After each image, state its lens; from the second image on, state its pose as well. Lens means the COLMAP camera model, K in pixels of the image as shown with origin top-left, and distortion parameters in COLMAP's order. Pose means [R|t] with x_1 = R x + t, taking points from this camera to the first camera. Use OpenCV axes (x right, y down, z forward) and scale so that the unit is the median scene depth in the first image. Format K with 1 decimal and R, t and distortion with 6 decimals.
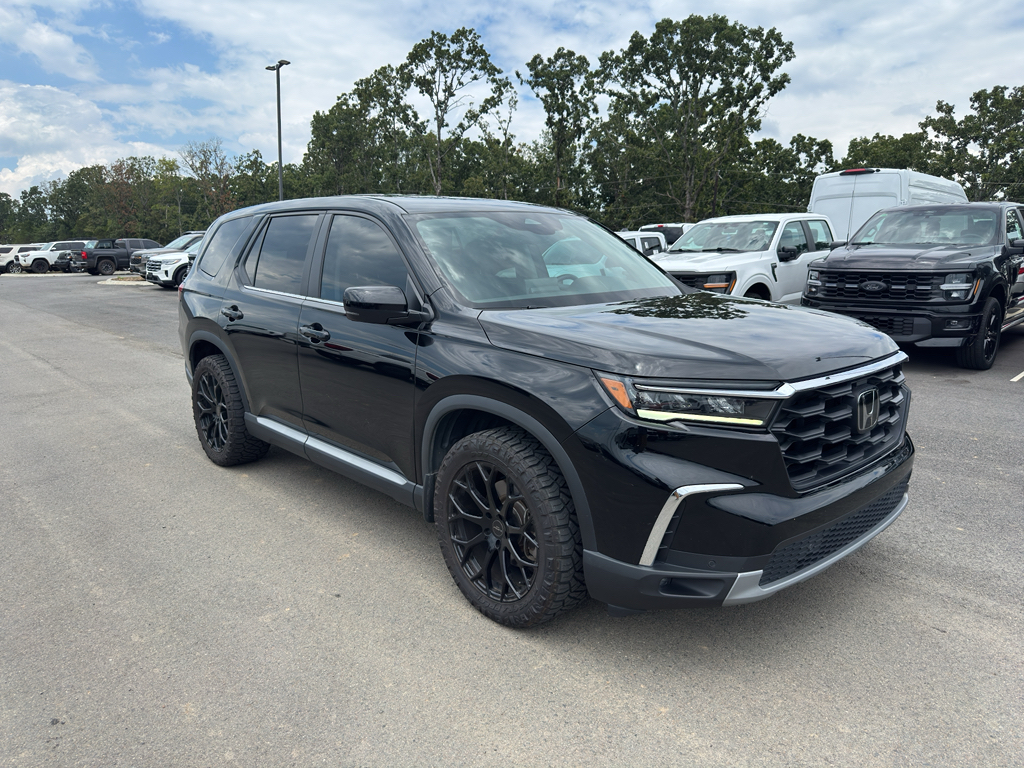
lens RADIAL K [[733.5, 0, 504.1], [0, 733.5, 386.2], [0, 0, 1]] dist [-0.003880, -0.001613]
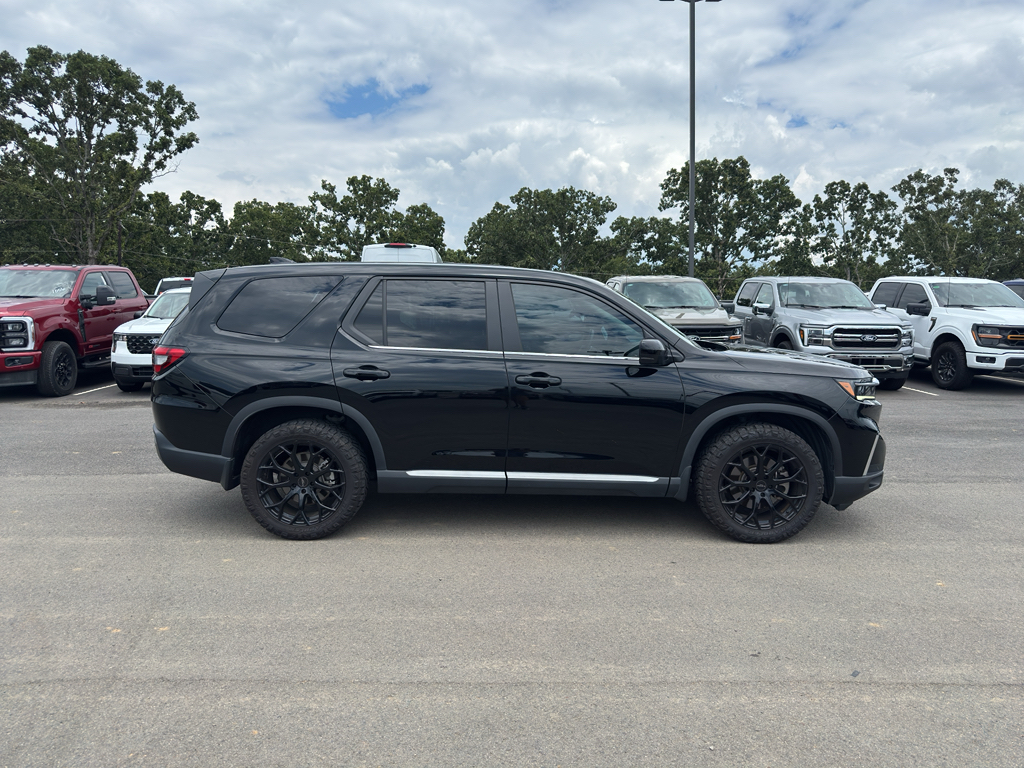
lens RADIAL K [[733.5, 0, 515.5], [0, 733.5, 401.4], [0, 0, 1]] dist [-0.003880, -0.001613]
pose [[0.663787, -0.082611, 0.743345, -0.101192], [0.121377, 0.992605, 0.001925, -0.003791], [-0.738007, 0.088947, 0.668905, 0.019680]]
